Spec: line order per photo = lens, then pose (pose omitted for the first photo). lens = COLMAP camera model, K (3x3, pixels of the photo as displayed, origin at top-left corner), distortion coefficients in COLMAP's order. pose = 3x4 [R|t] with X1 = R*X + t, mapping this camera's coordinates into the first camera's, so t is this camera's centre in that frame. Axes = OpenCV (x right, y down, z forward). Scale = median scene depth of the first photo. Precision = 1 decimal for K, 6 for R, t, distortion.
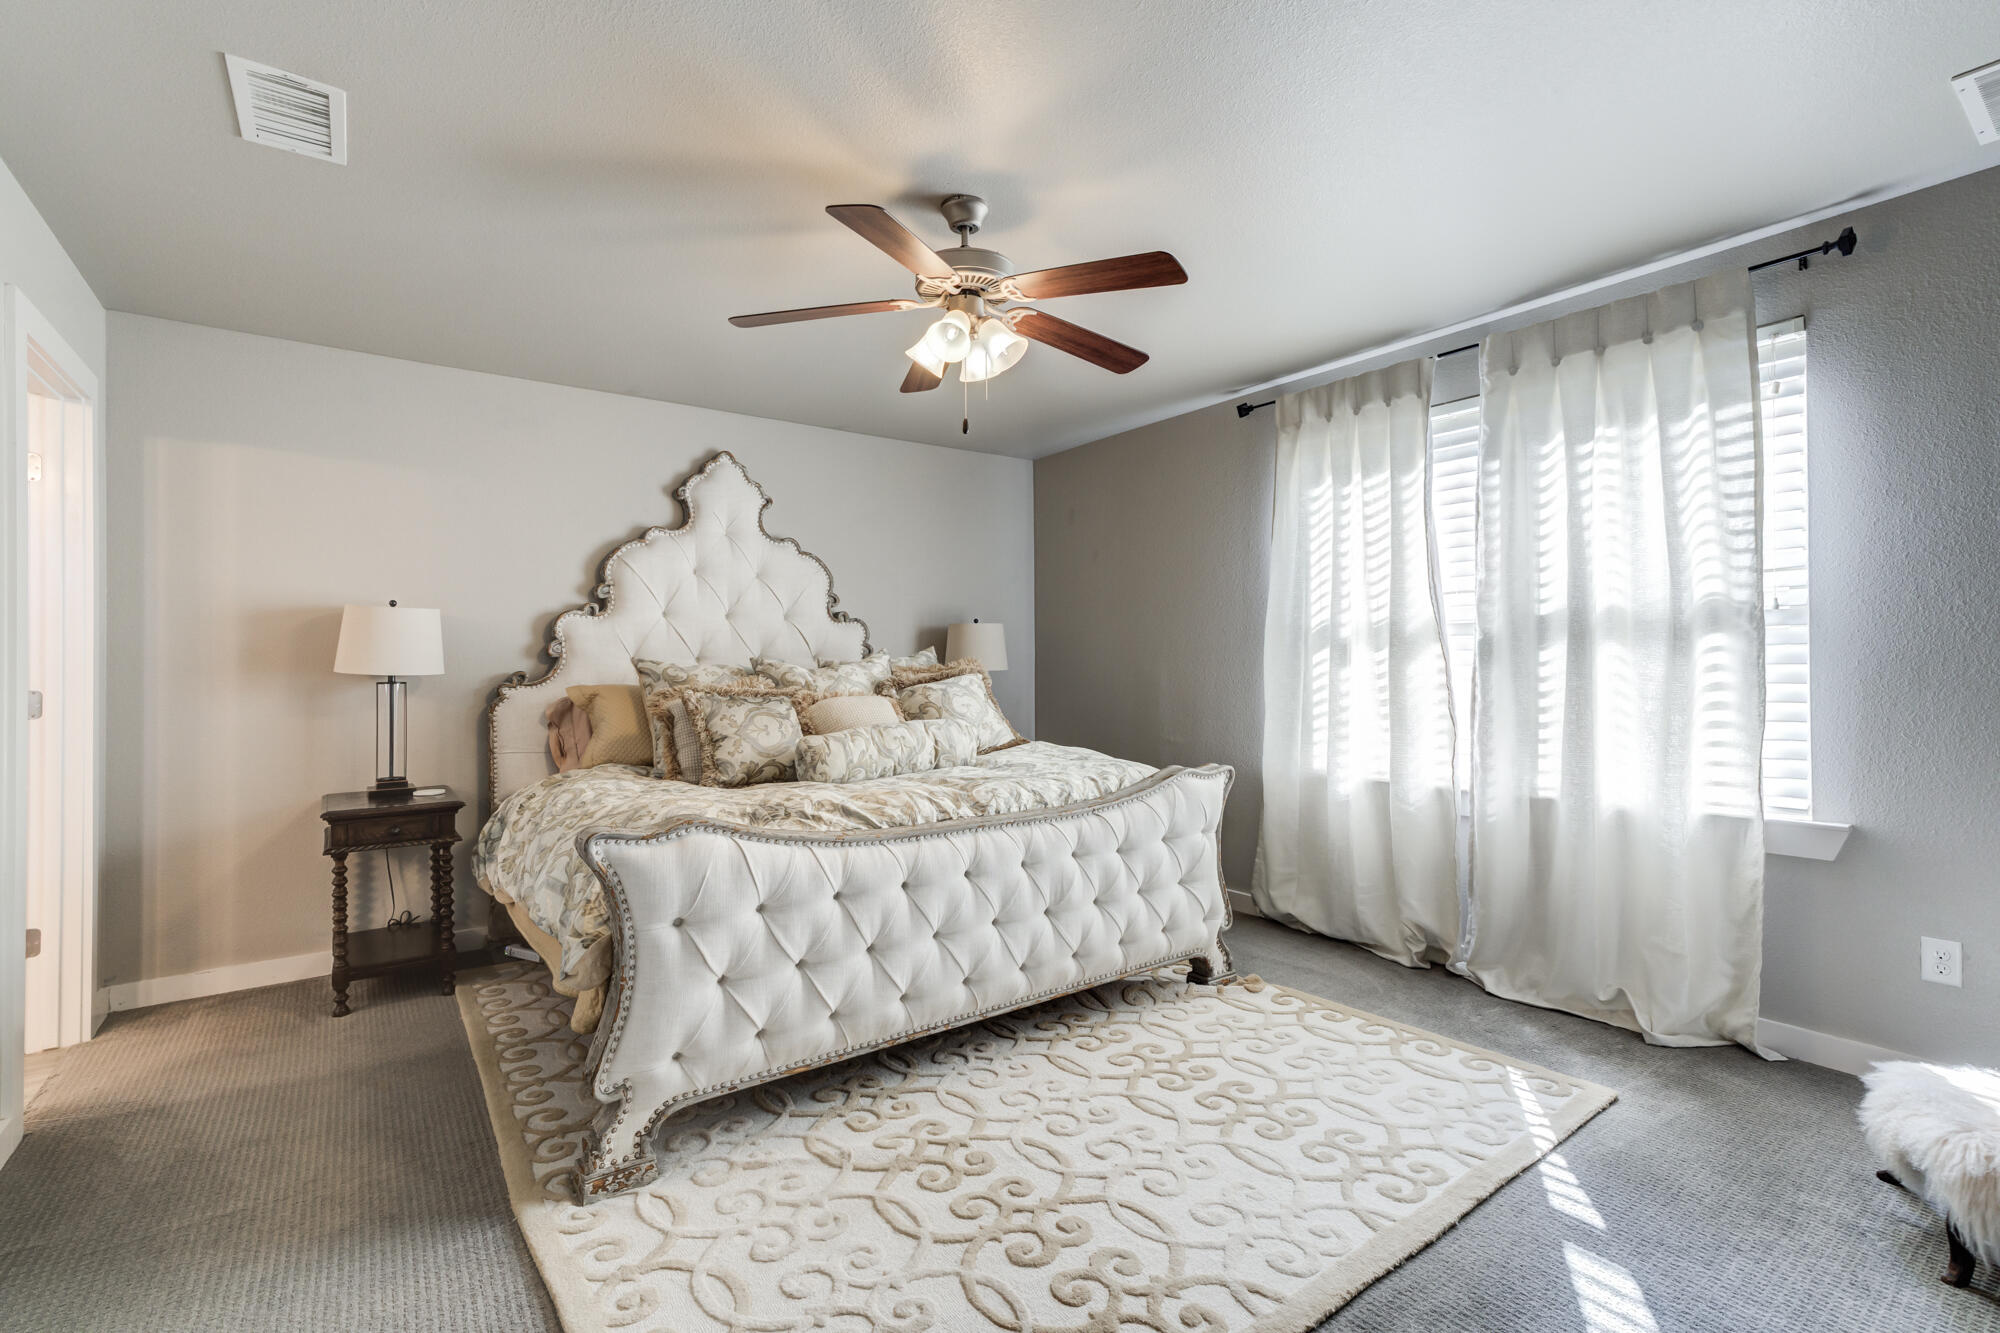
lens RADIAL K [[905.5, 0, 1010.9], [0, 905.5, 662.9], [0, 0, 1]] dist [-0.011687, 0.011370]
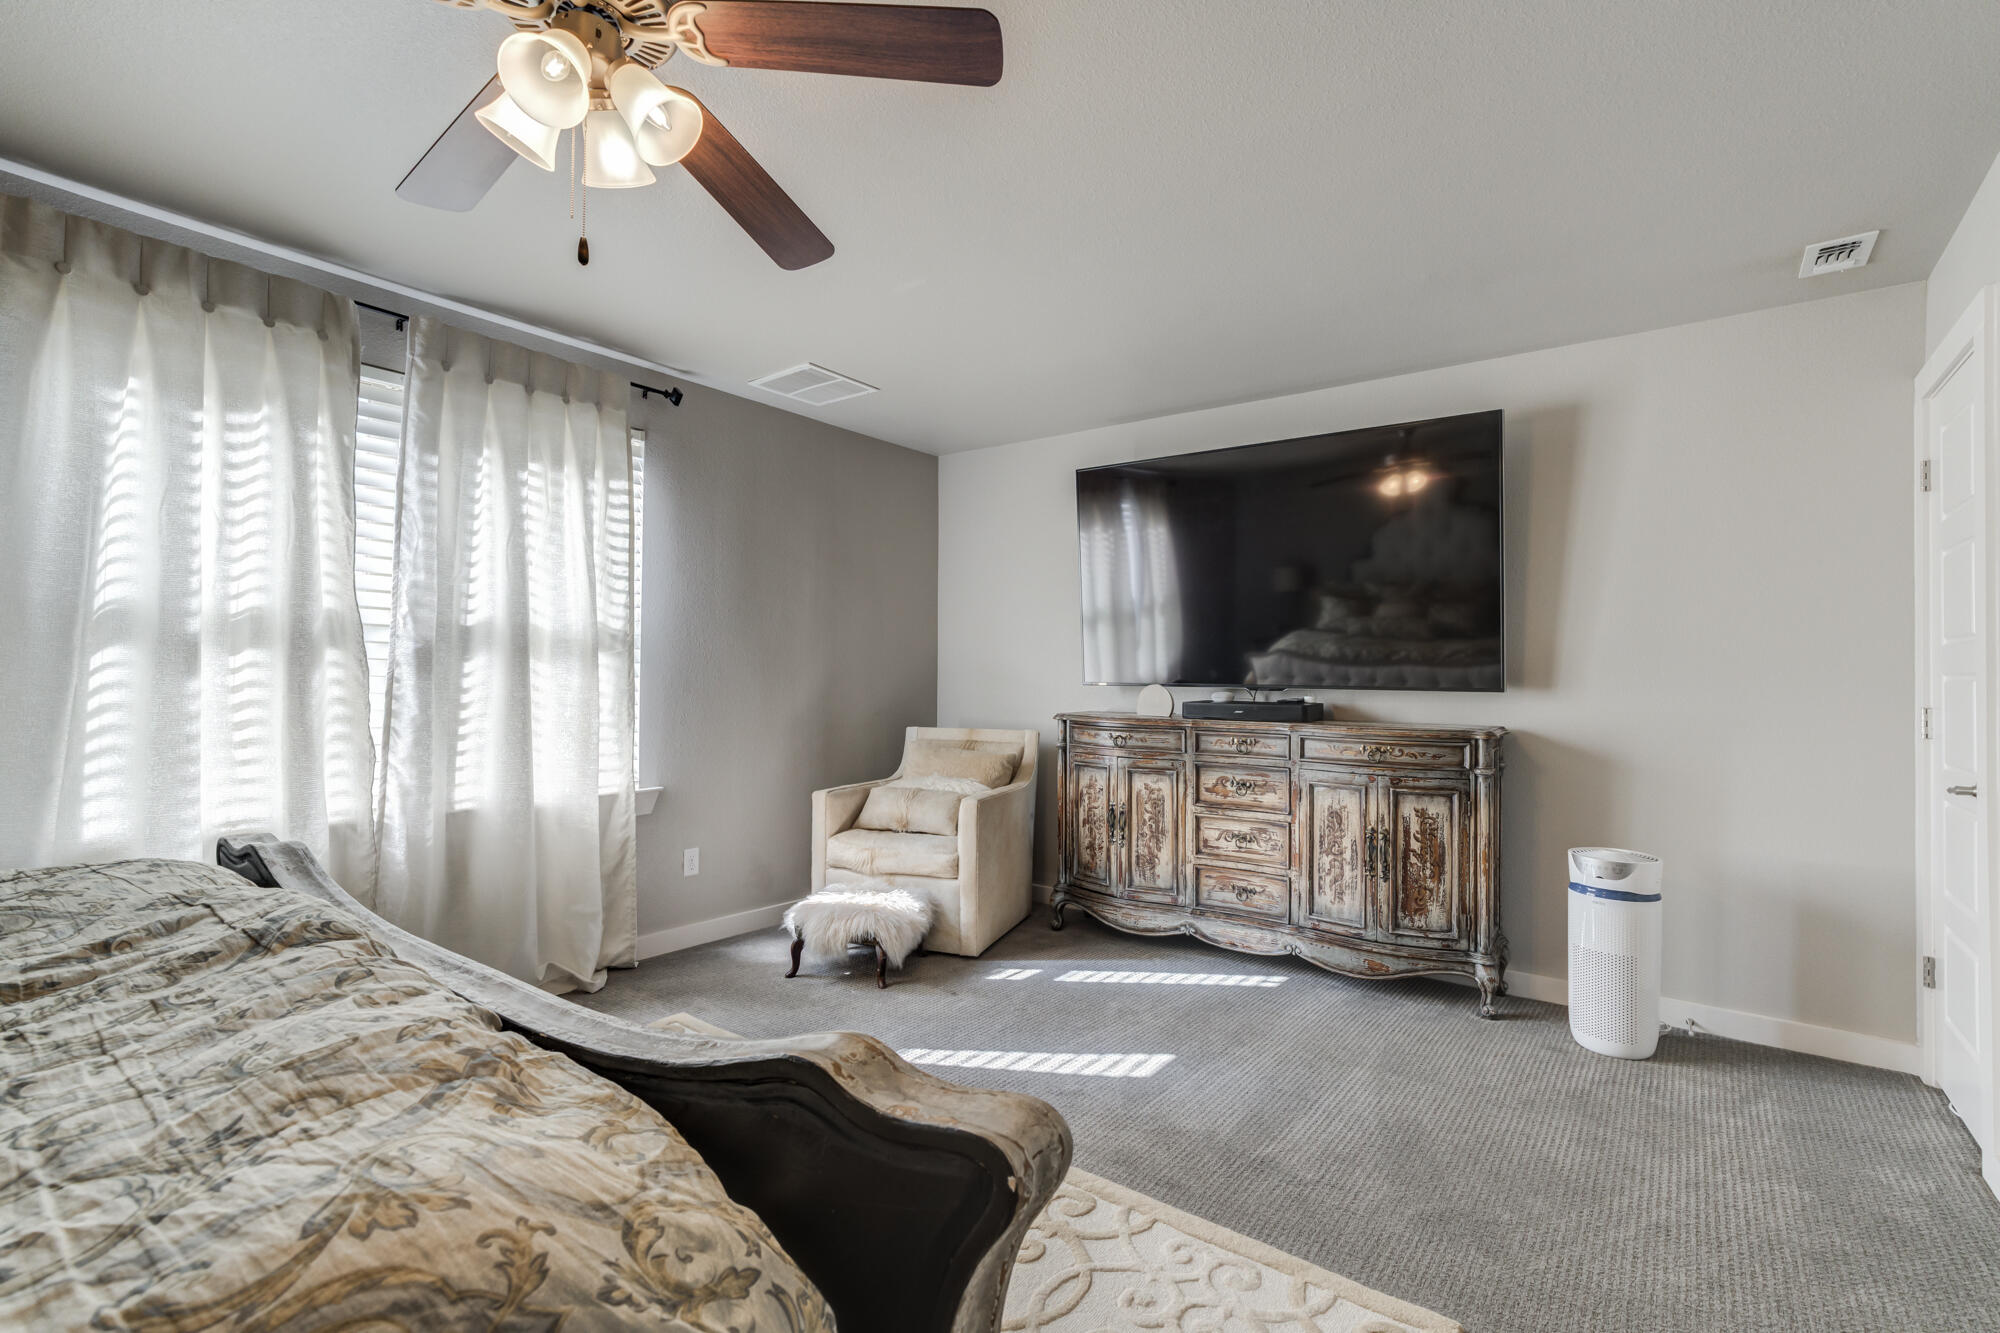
lens RADIAL K [[905.5, 0, 987.8], [0, 905.5, 669.0], [0, 0, 1]] dist [-0.011687, 0.011370]
pose [[-0.261621, 0.014540, 0.965061, -0.571564], [-0.010629, 0.999782, -0.017945, 0.006999], [-0.965112, -0.014952, -0.261410, 0.777788]]
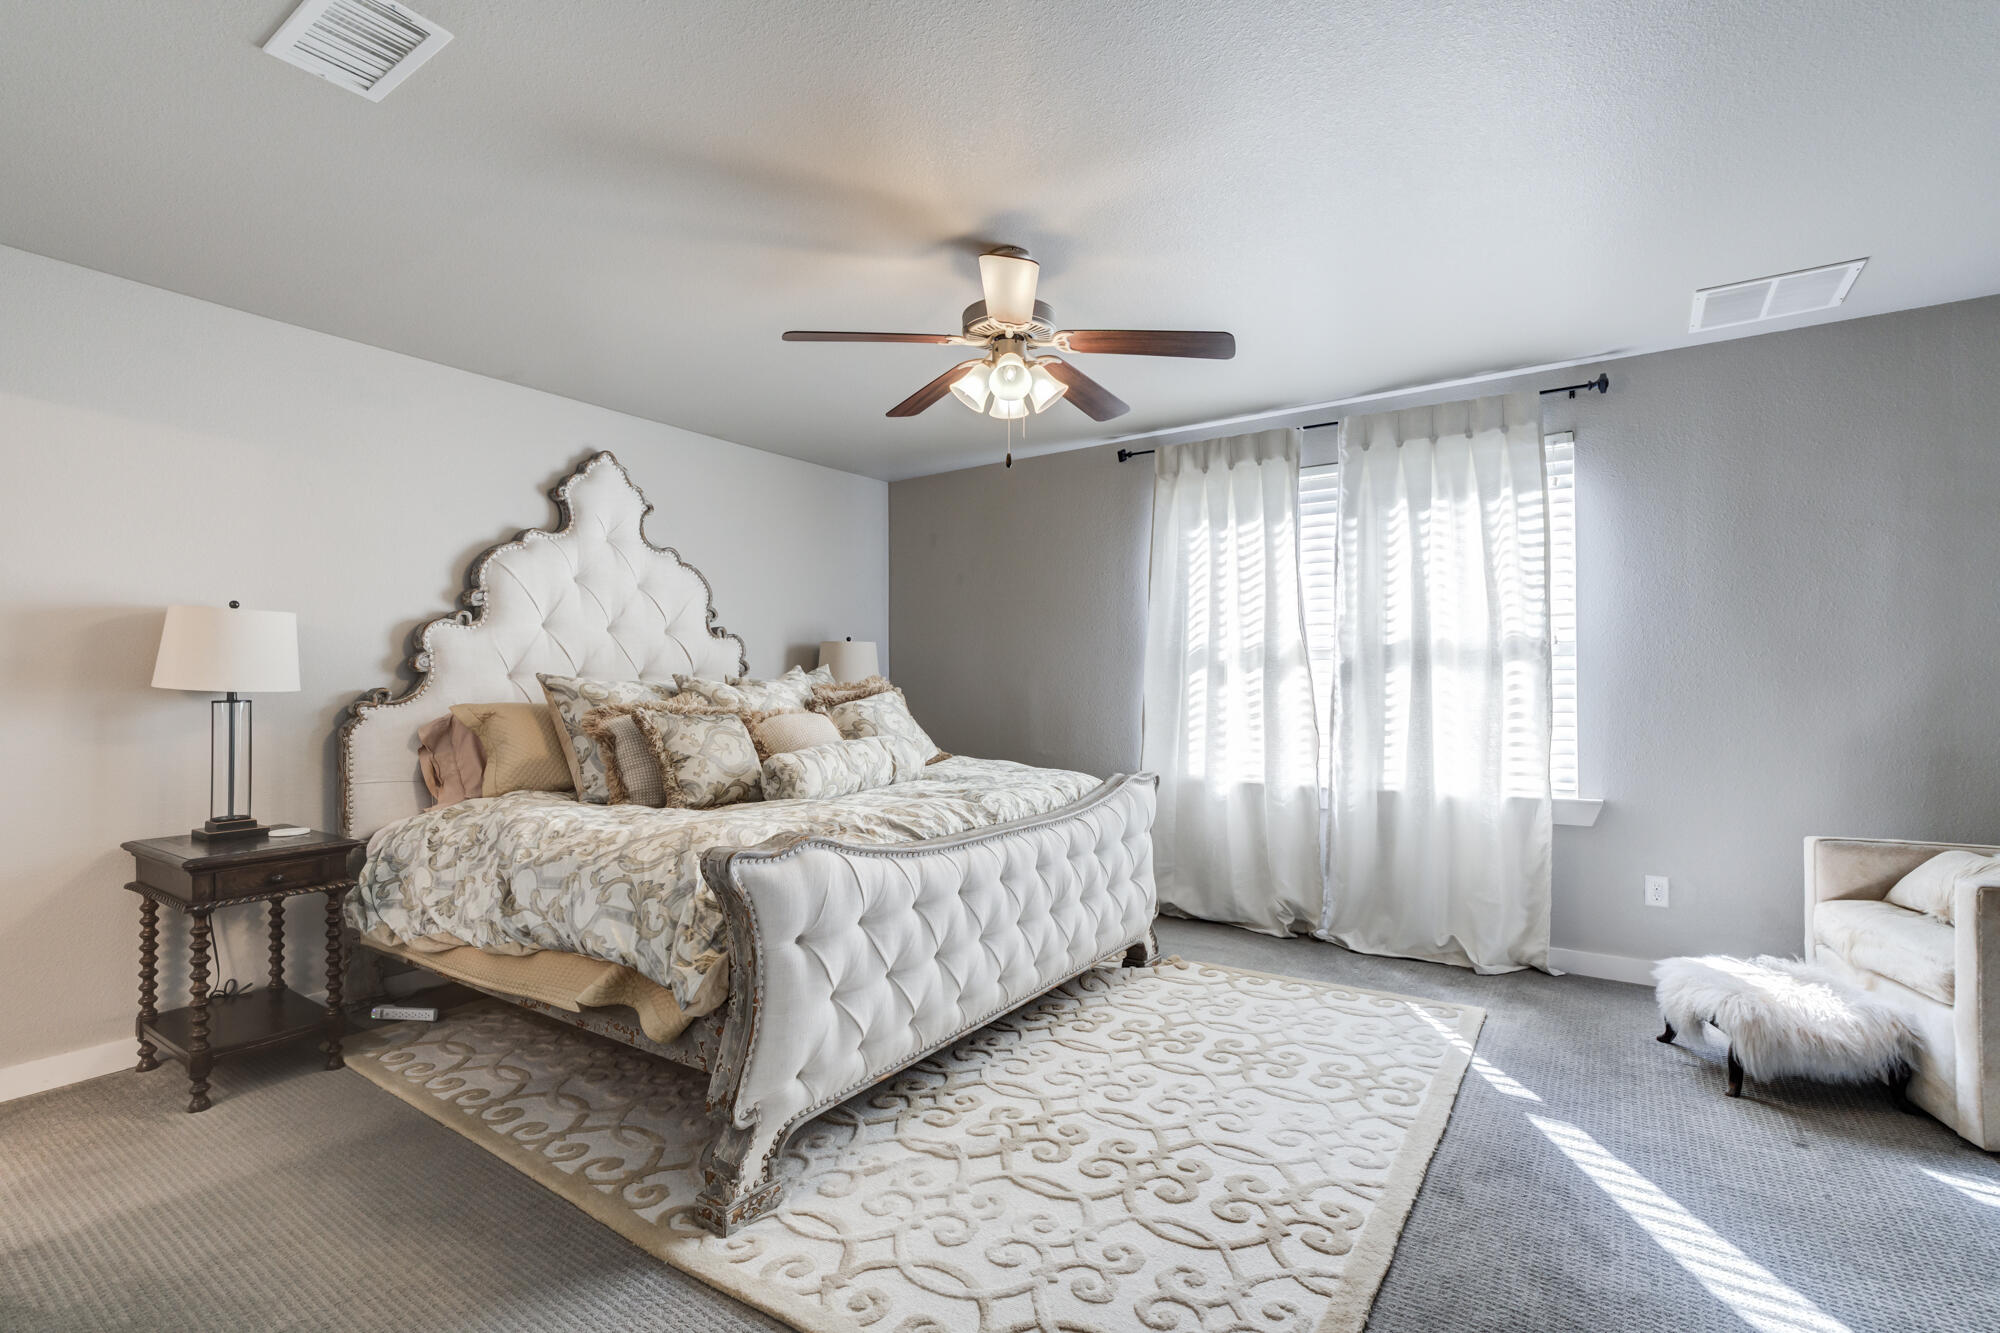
lens RADIAL K [[905.5, 0, 1012.0], [0, 905.5, 676.3], [0, 0, 1]] dist [-0.011687, 0.011370]
pose [[0.944783, 0.006571, 0.327631, -0.347024], [-0.004472, 0.999964, -0.007160, 0.002439], [-0.327666, 0.005299, 0.944779, -0.014853]]
